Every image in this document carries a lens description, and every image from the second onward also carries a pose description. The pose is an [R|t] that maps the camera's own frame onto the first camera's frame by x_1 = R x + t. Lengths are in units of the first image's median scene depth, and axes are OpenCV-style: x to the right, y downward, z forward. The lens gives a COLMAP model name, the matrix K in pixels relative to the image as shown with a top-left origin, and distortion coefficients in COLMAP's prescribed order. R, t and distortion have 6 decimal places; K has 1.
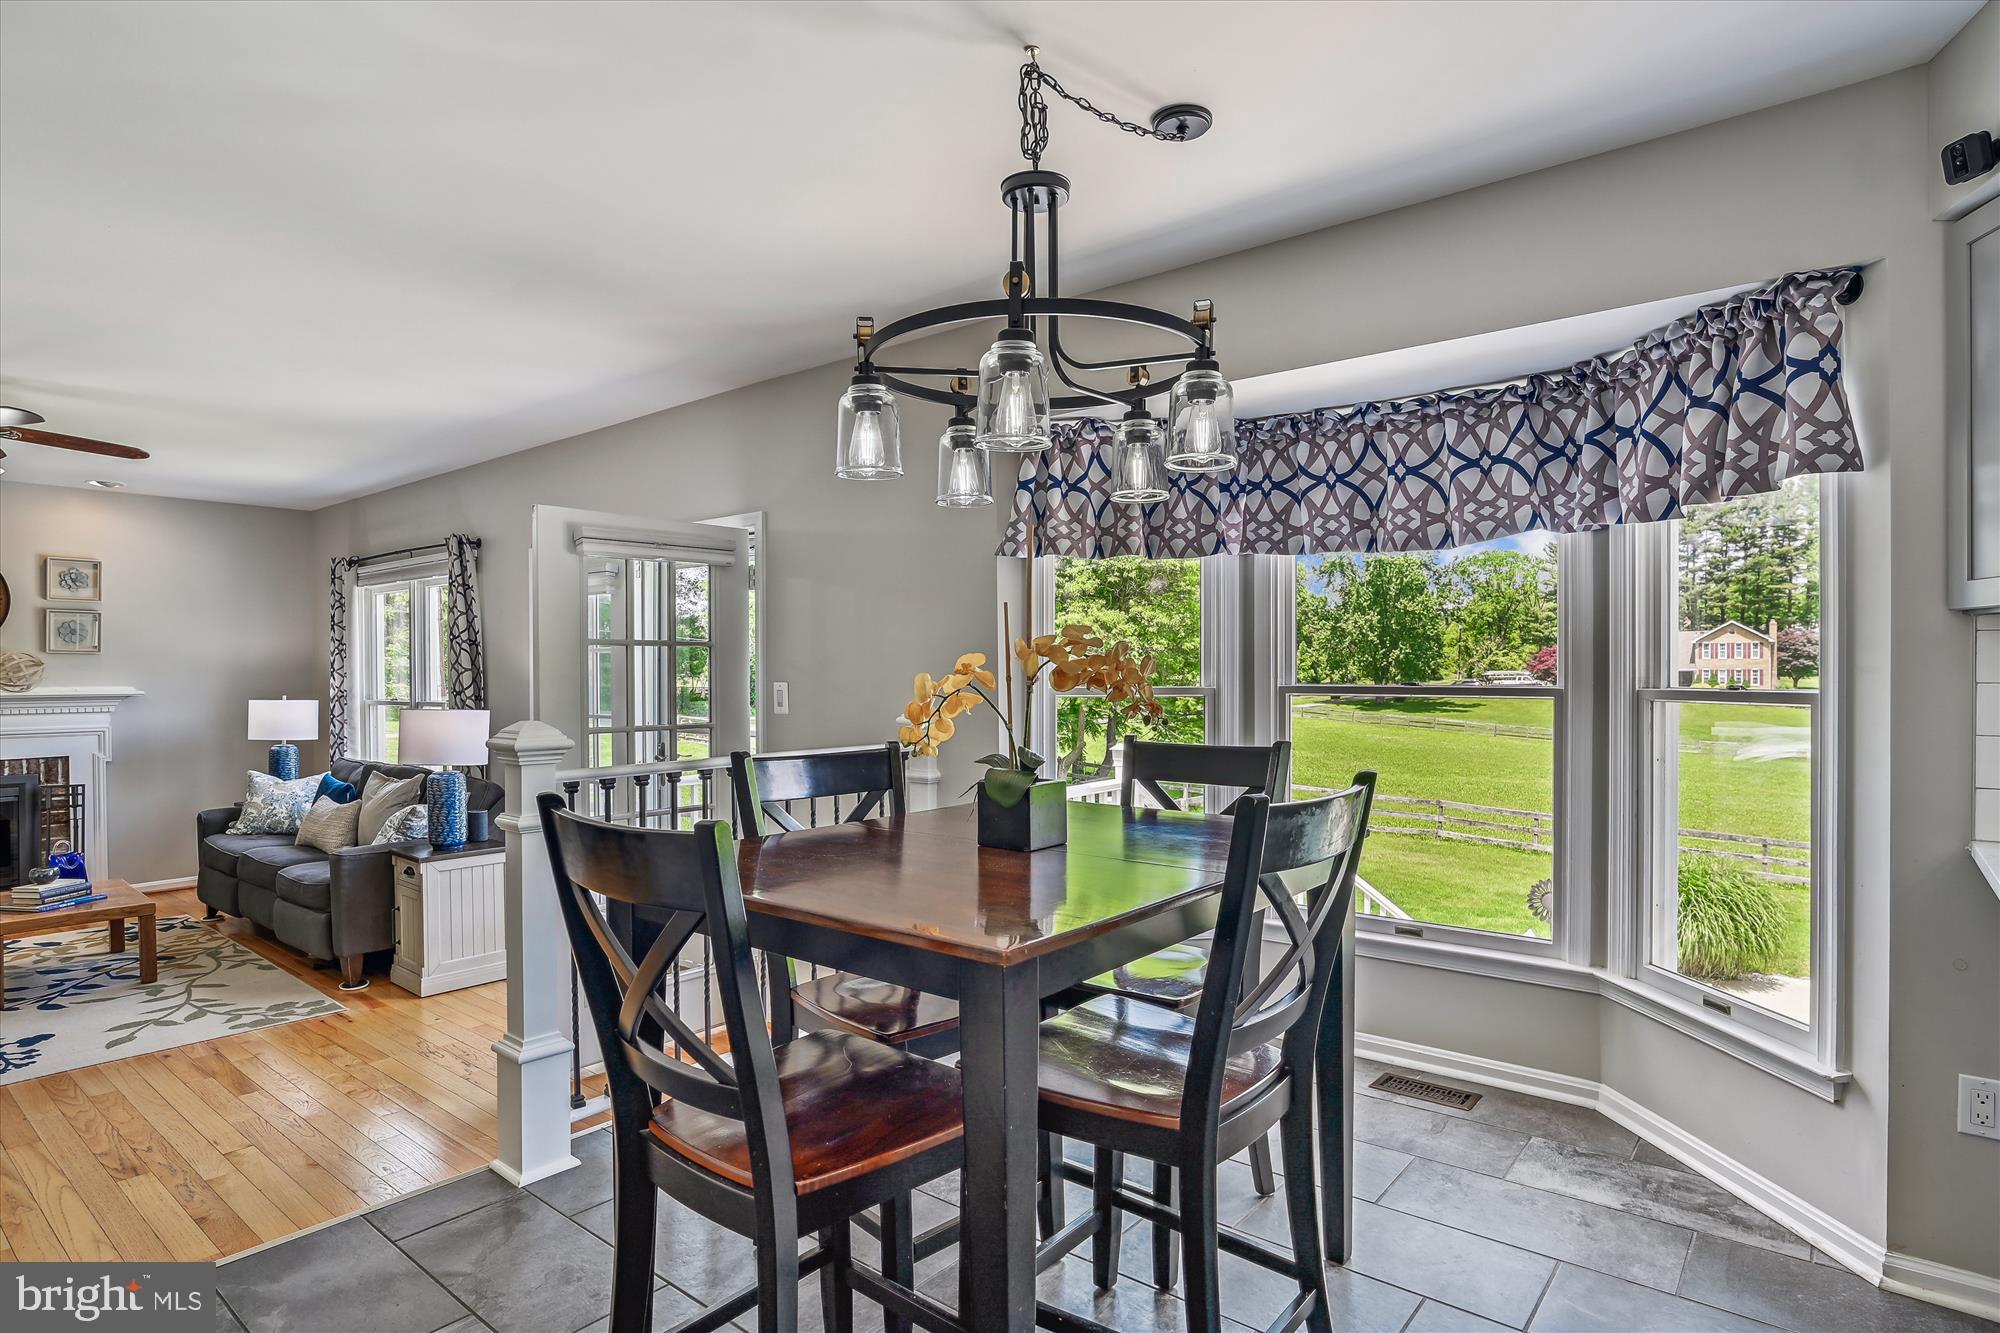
lens RADIAL K [[1036.2, 0, 1000.0], [0, 1036.2, 666.5], [0, 0, 1]] dist [-0.000187, 0.000046]
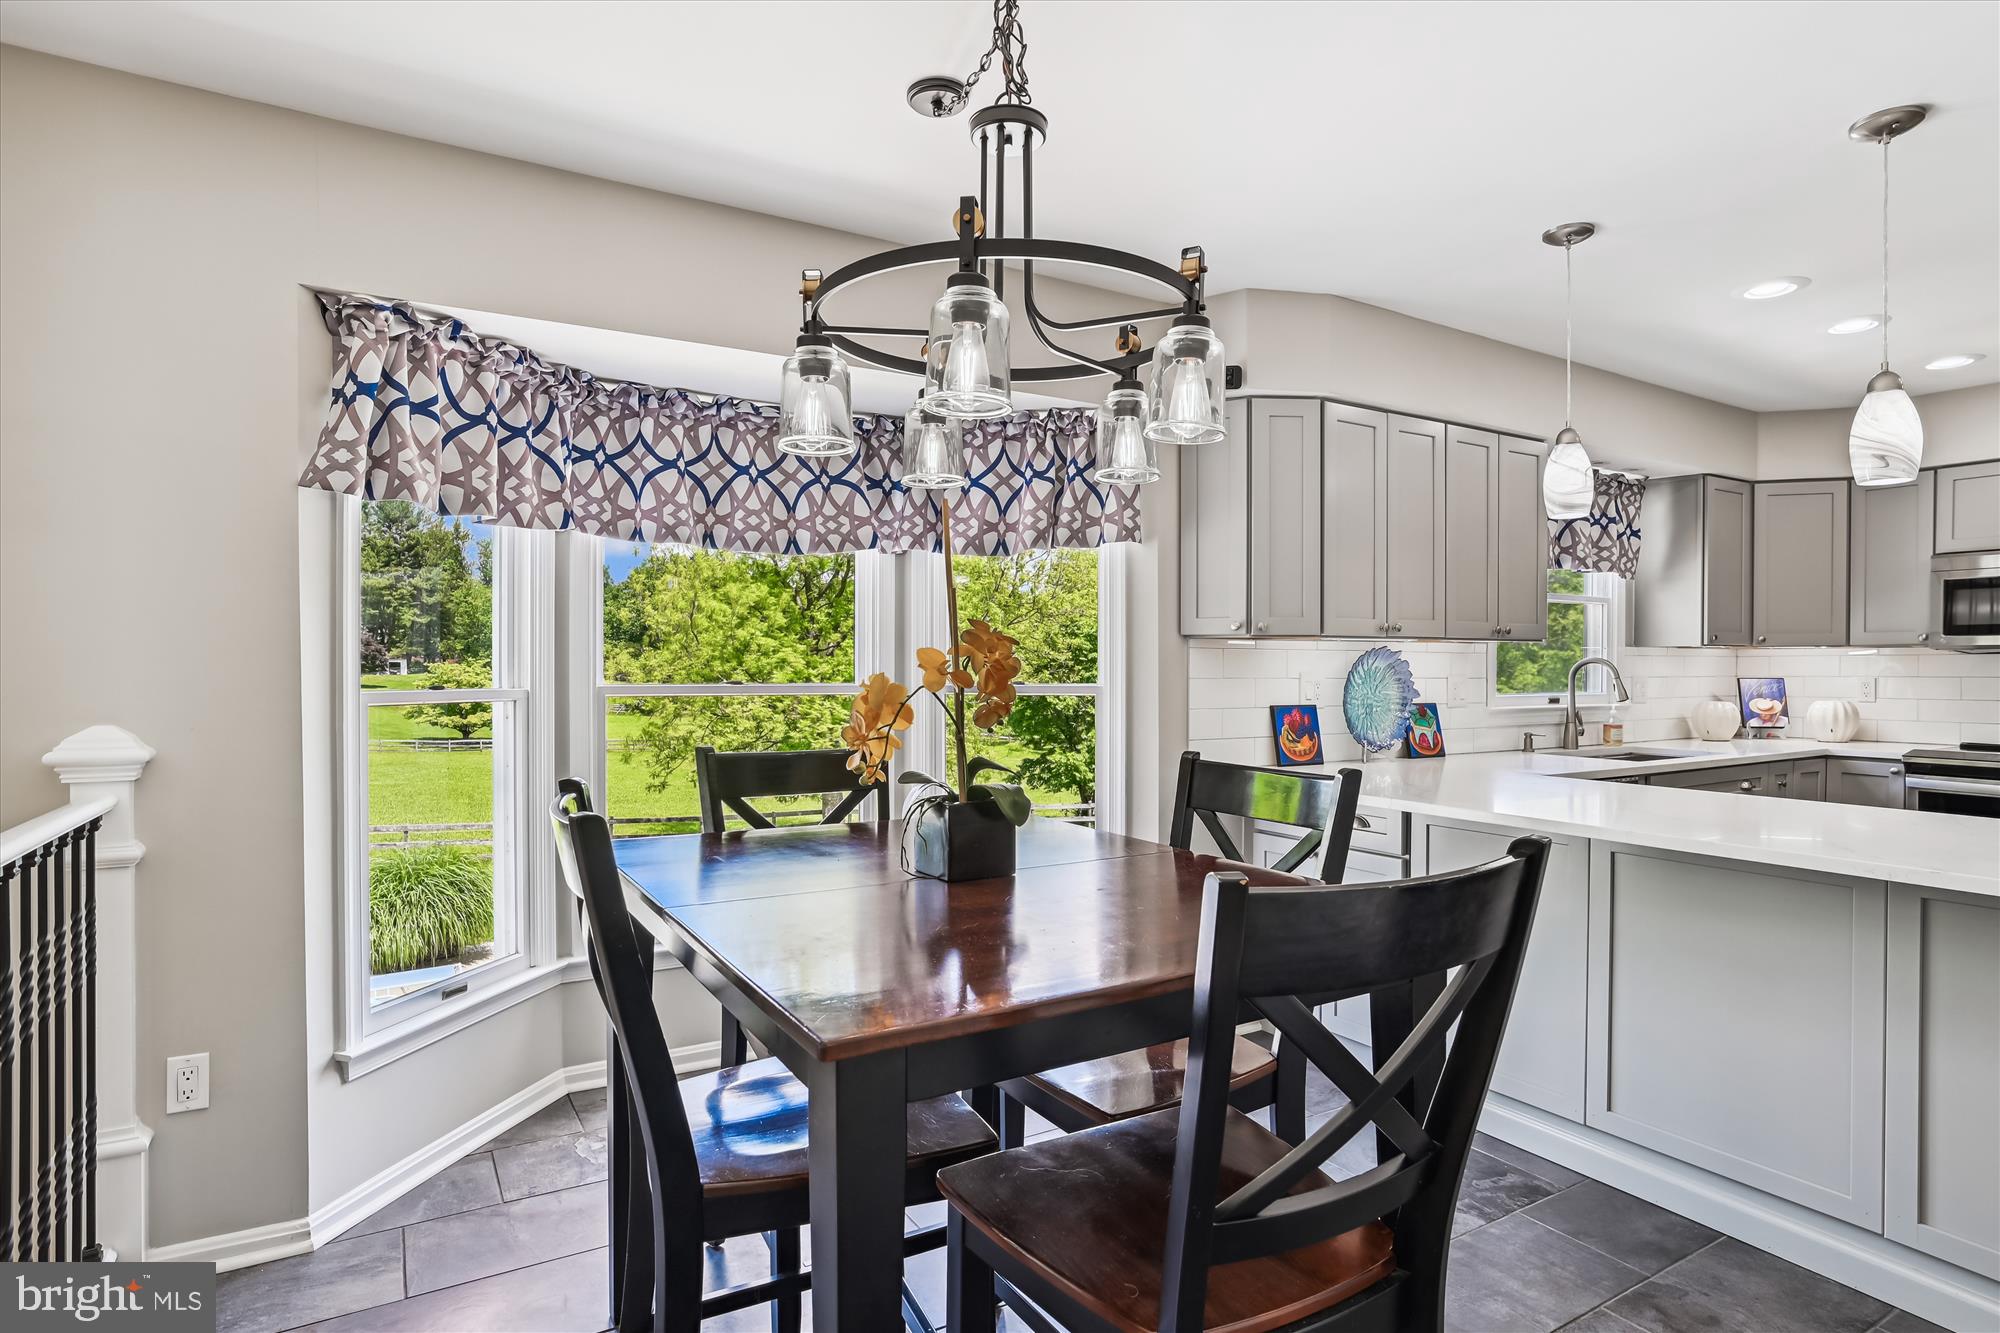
lens RADIAL K [[1036.2, 0, 1000.0], [0, 1036.2, 666.5], [0, 0, 1]] dist [-0.000187, 0.000046]
pose [[0.381317, 0.001723, 0.924443, -0.486918], [-0.005848, 0.999983, 0.000549, -0.000498], [-0.924426, -0.005615, 0.381321, 0.410825]]
